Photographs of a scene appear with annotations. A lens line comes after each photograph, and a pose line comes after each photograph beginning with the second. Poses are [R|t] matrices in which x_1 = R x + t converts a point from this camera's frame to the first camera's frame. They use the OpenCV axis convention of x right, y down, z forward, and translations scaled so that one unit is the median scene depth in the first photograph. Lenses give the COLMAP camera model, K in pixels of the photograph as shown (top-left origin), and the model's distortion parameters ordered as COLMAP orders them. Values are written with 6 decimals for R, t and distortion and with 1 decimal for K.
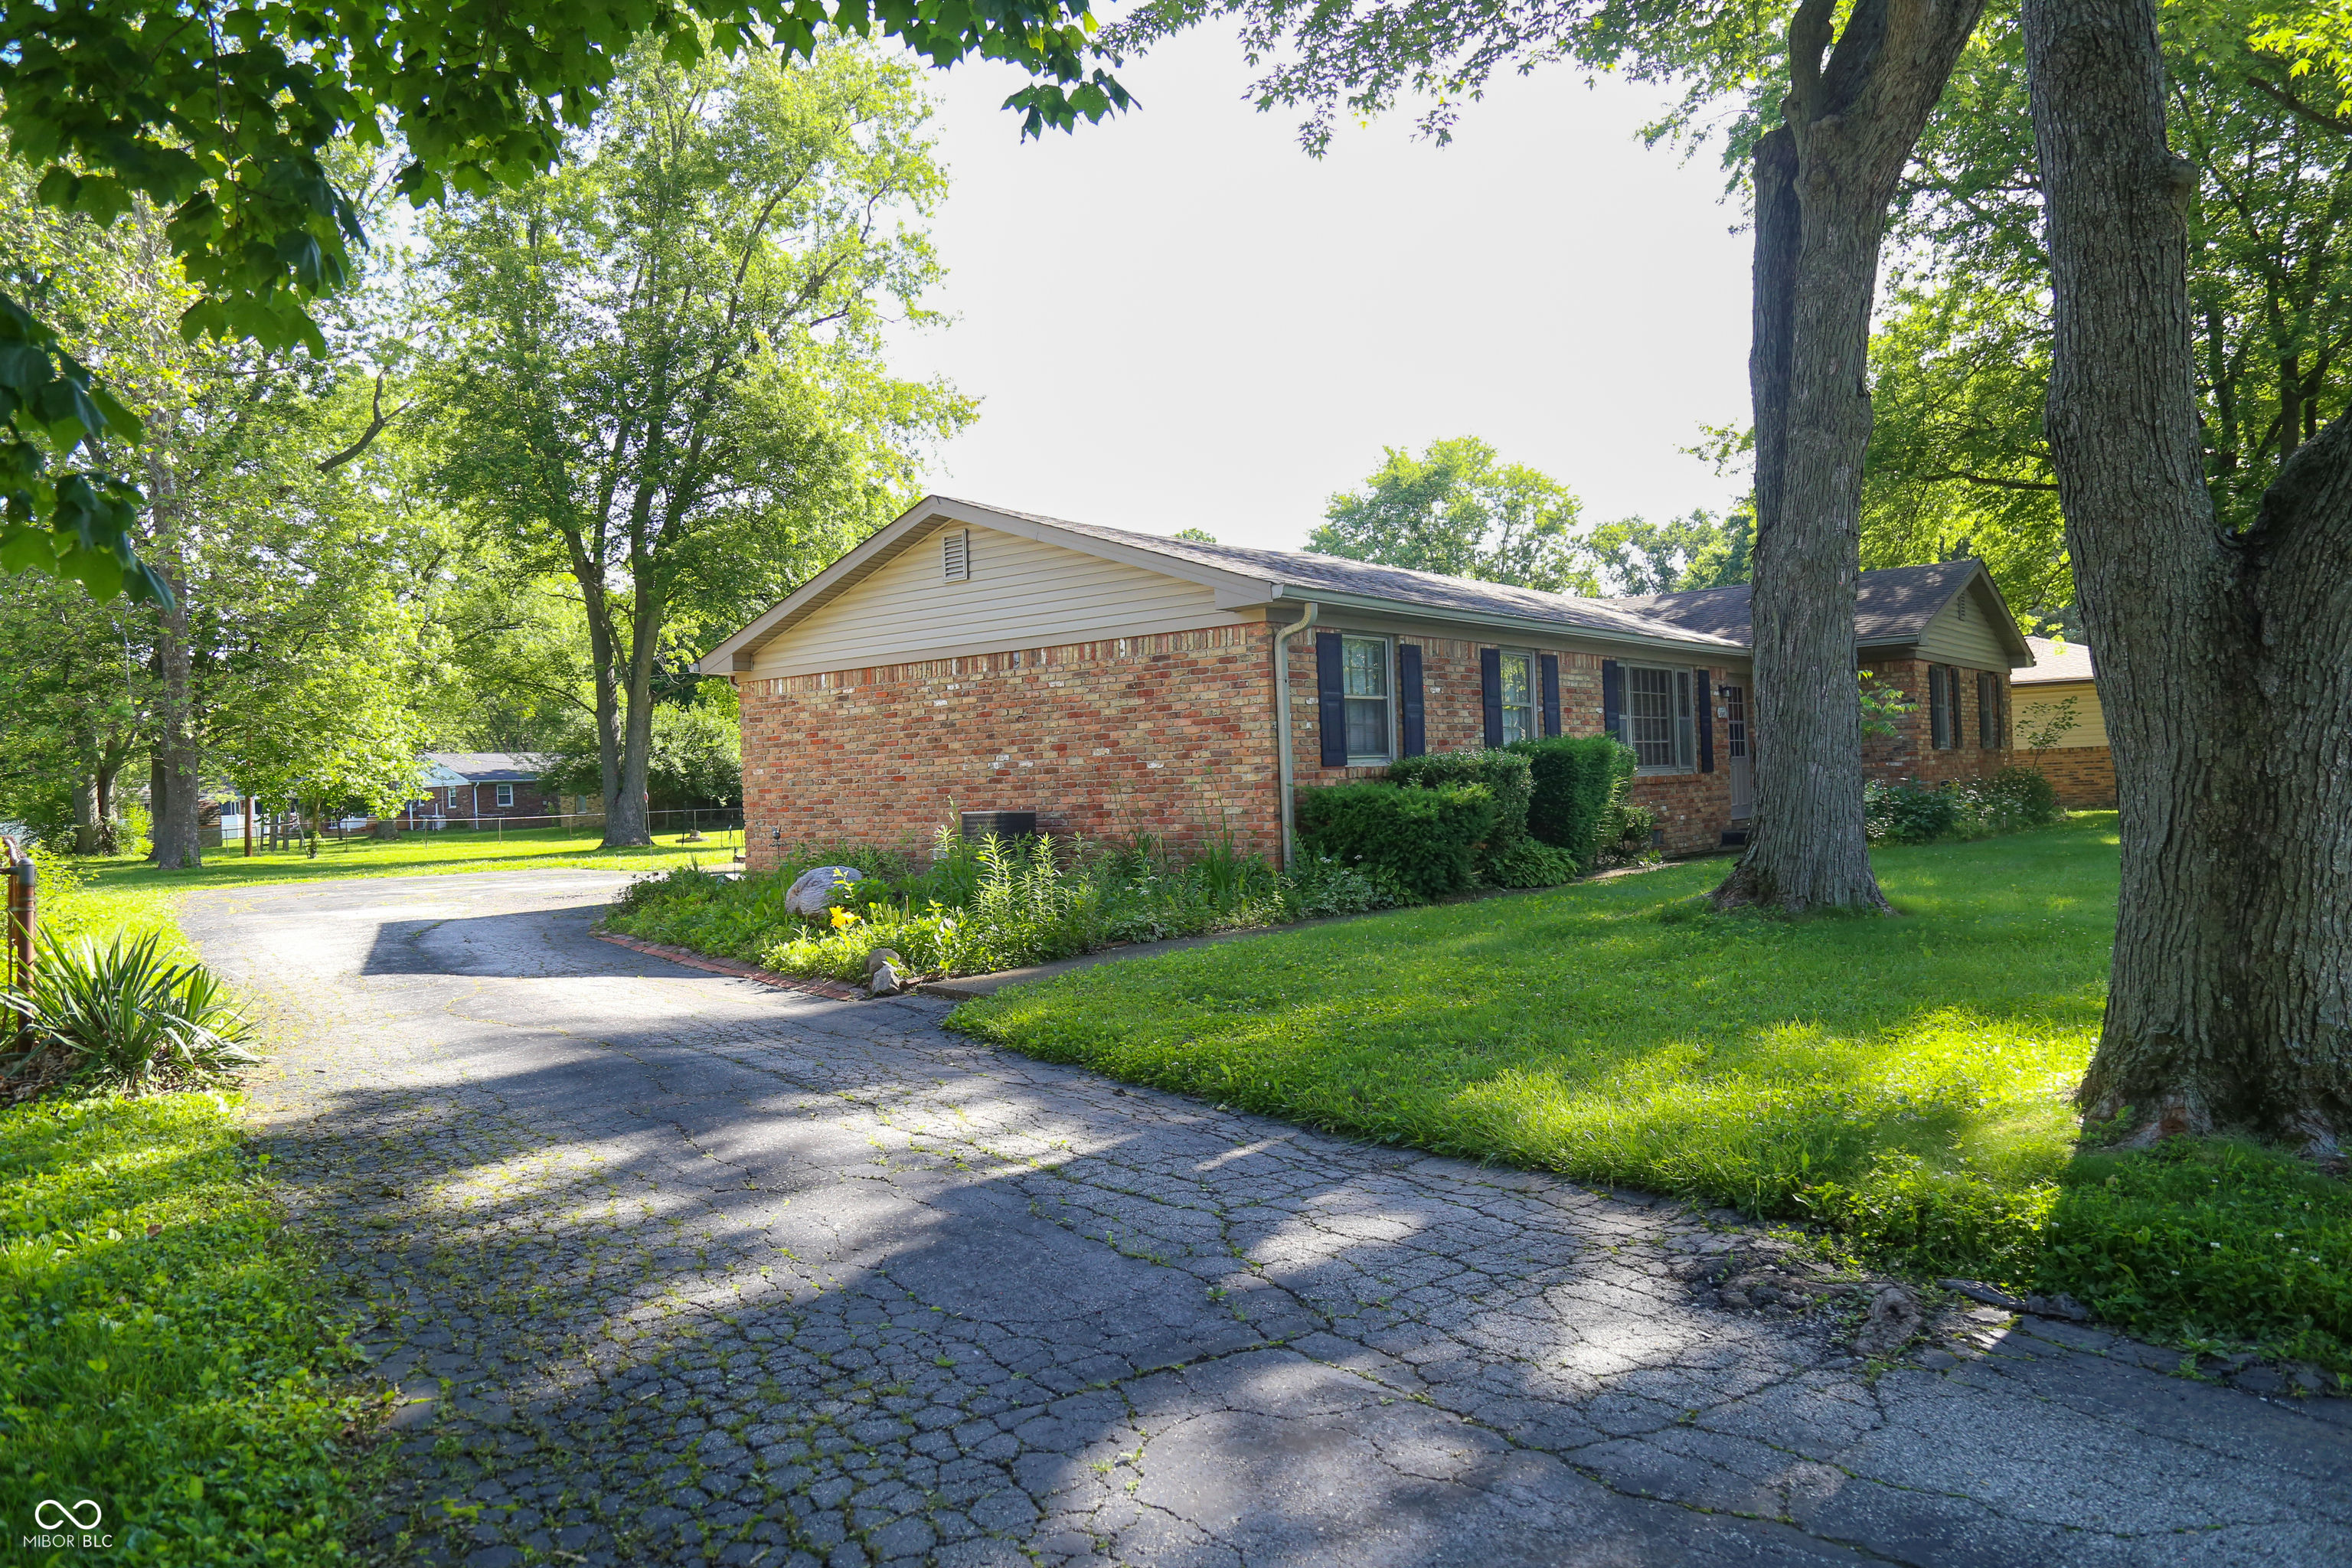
lens RADIAL K [[1600.5, 0, 1177.5], [0, 1600.5, 778.7], [0, 0, 1]] dist [-0.121409, 0.067098]
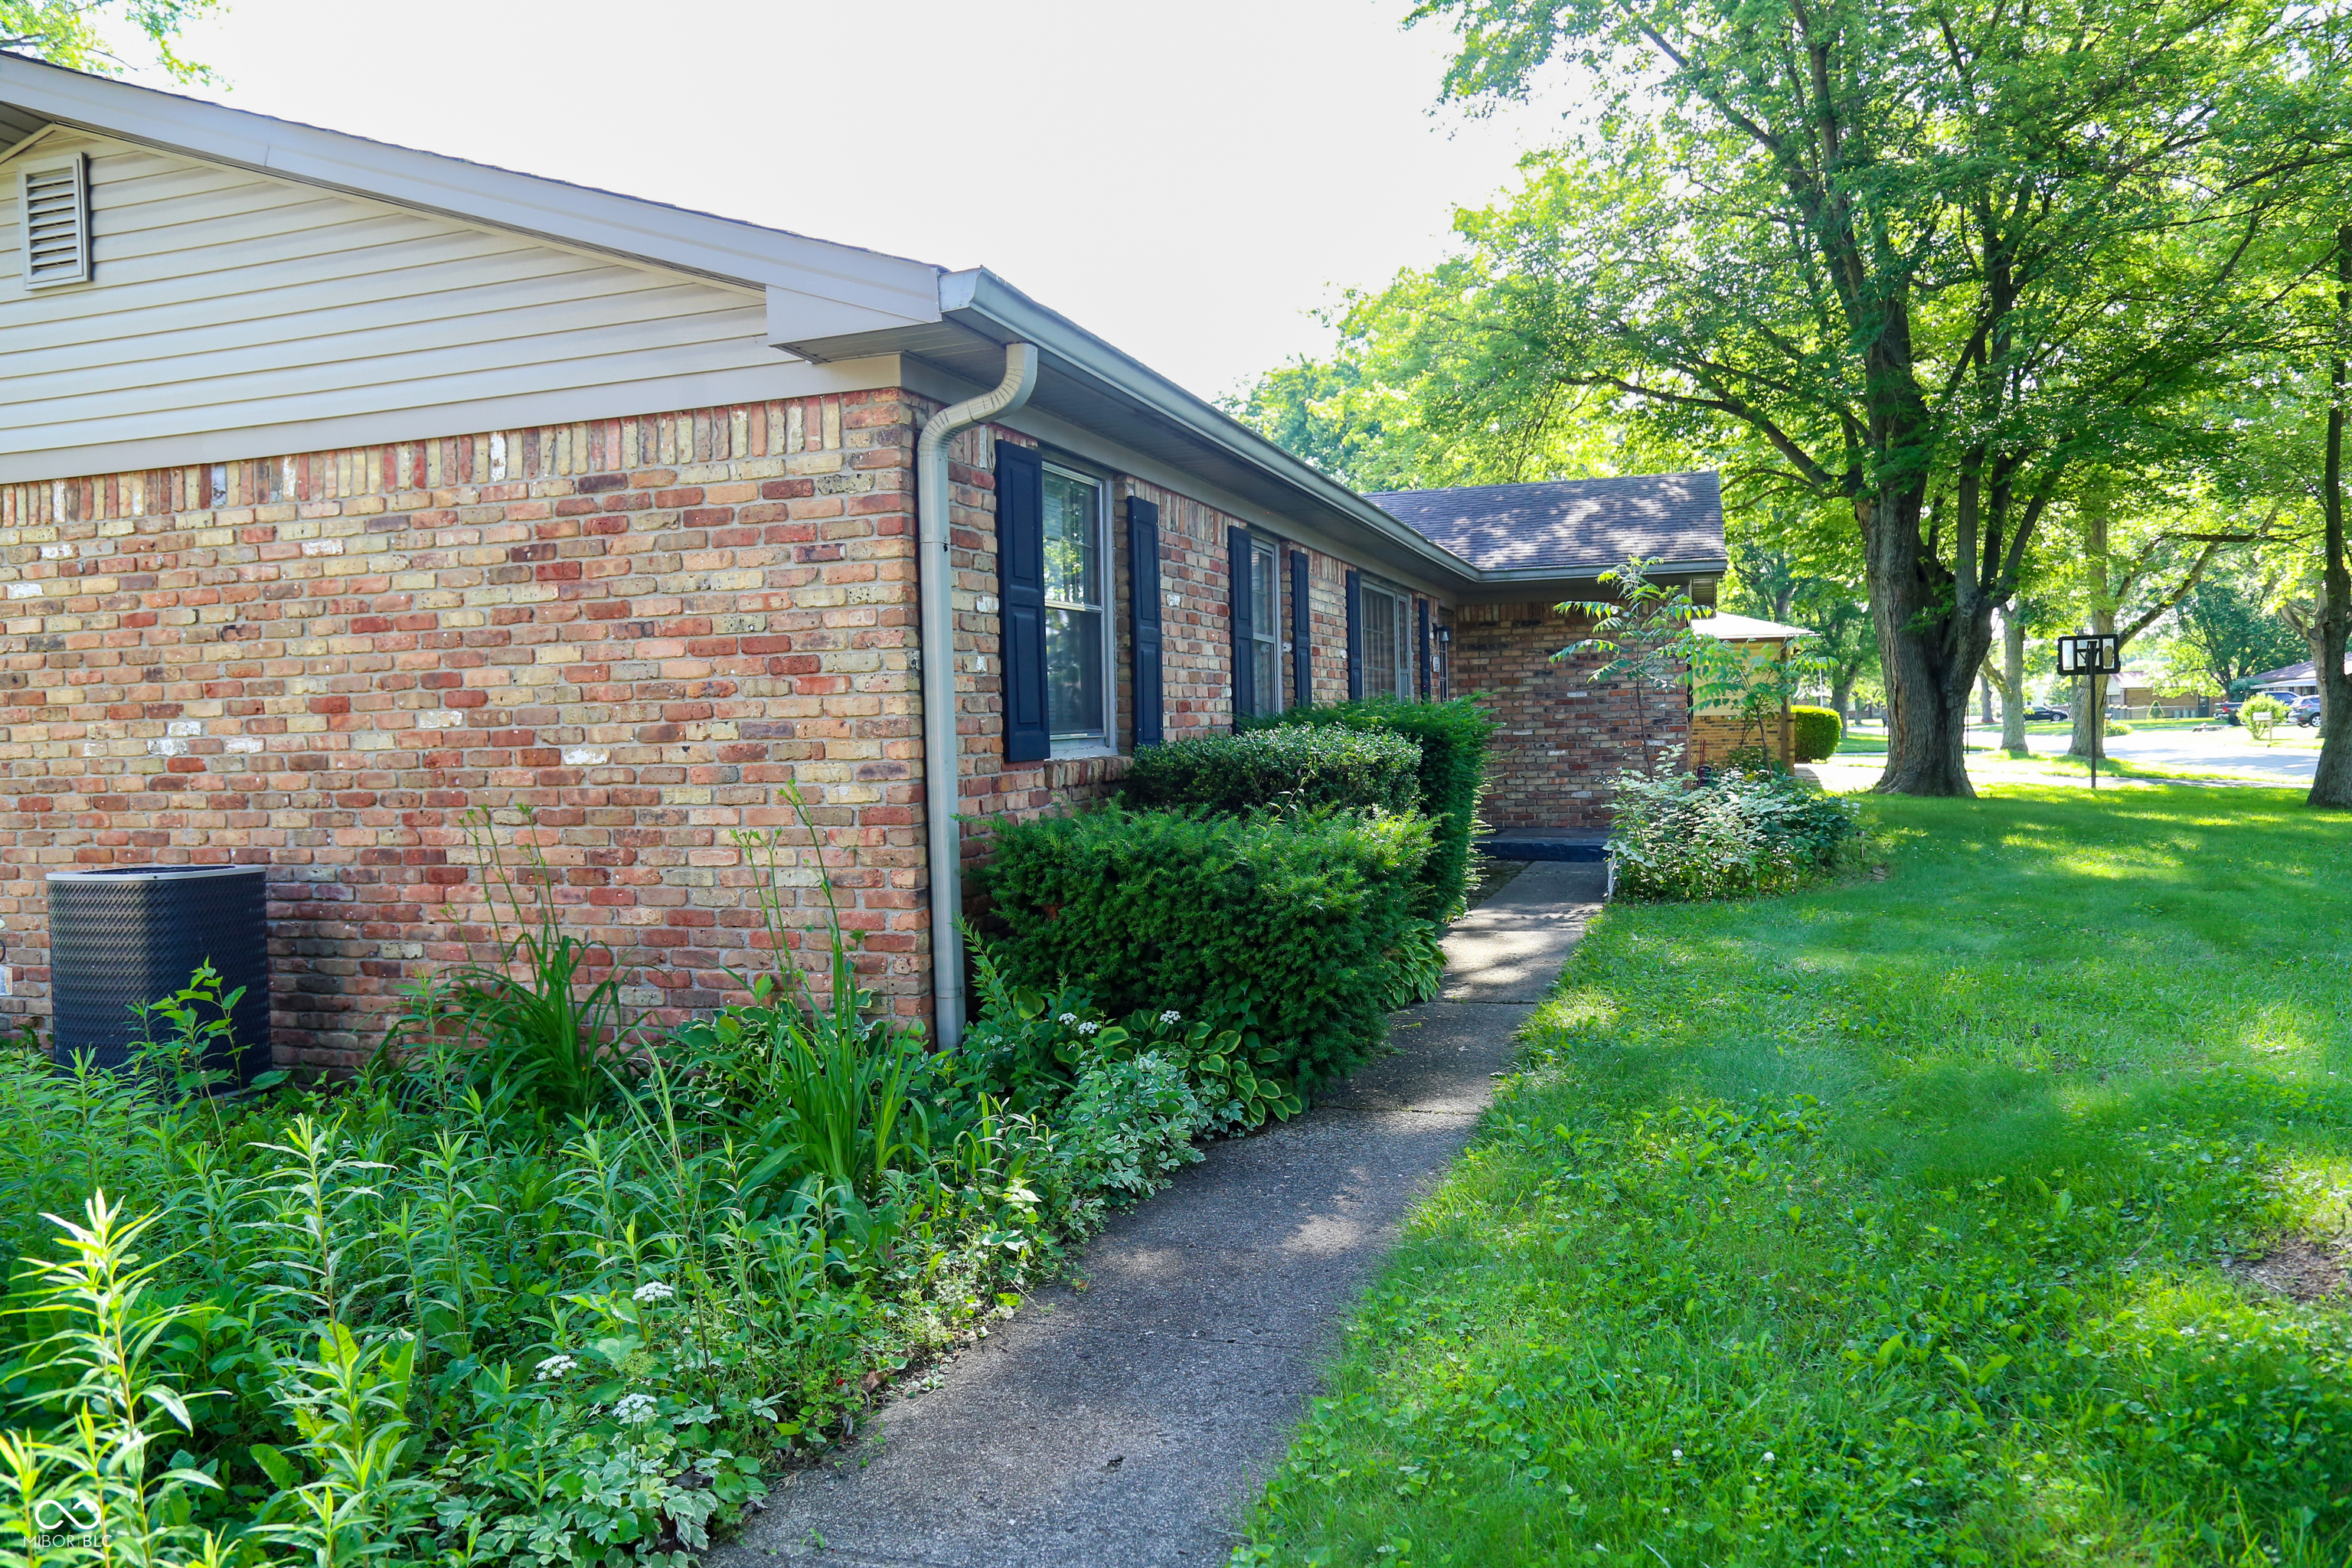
lens RADIAL K [[1600.5, 0, 1178.9], [0, 1600.5, 794.1], [0, 0, 1]] dist [-0.121409, 0.067098]
pose [[0.926941, -0.001994, 0.375202, -0.023448], [-0.013630, 0.999147, 0.038982, -0.016025], [-0.374959, -0.041248, 0.926123, 0.578333]]
